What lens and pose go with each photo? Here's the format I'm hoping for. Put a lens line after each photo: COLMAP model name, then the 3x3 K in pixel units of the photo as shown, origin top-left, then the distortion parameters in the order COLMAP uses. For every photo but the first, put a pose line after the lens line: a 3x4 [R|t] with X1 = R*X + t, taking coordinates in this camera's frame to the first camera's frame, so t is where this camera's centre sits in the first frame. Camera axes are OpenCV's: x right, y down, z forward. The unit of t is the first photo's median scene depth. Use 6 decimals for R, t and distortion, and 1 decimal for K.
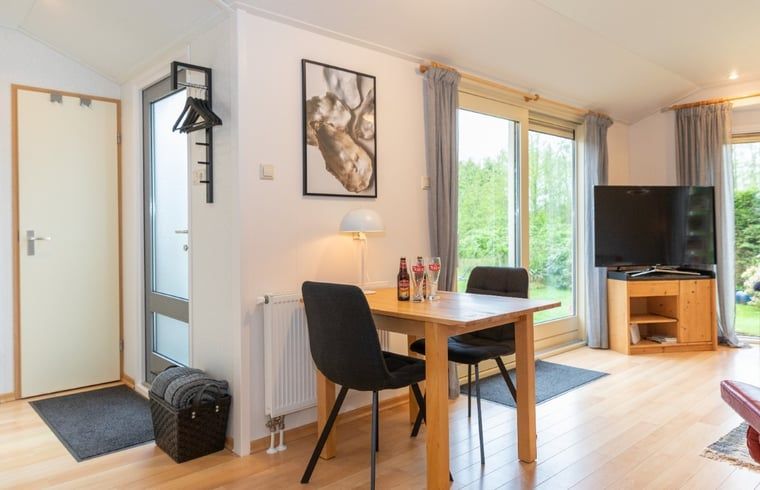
lens RADIAL K [[535.1, 0, 378.0], [0, 535.1, 235.2], [0, 0, 1]] dist [-0.003620, 0.000490]
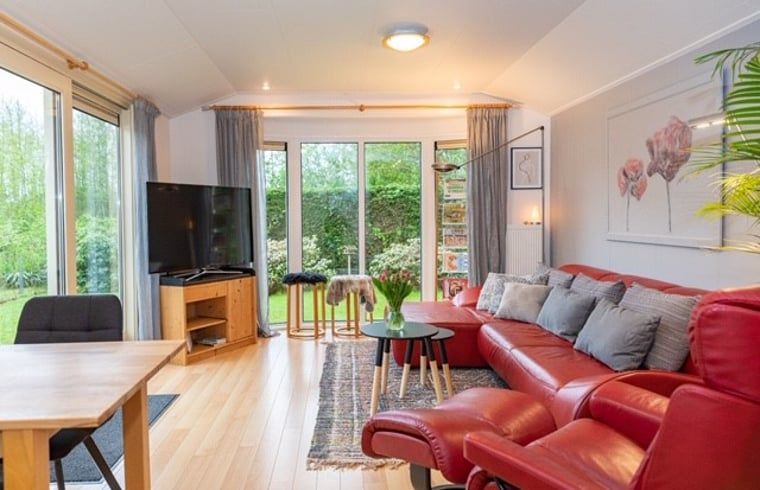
lens RADIAL K [[535.1, 0, 378.0], [0, 535.1, 235.2], [0, 0, 1]] dist [-0.003620, 0.000490]
pose [[0.641104, -0.019910, 0.767196, -0.025414], [0.011147, 0.999800, 0.016632, -0.014290], [-0.767373, -0.002111, 0.641197, 0.135166]]
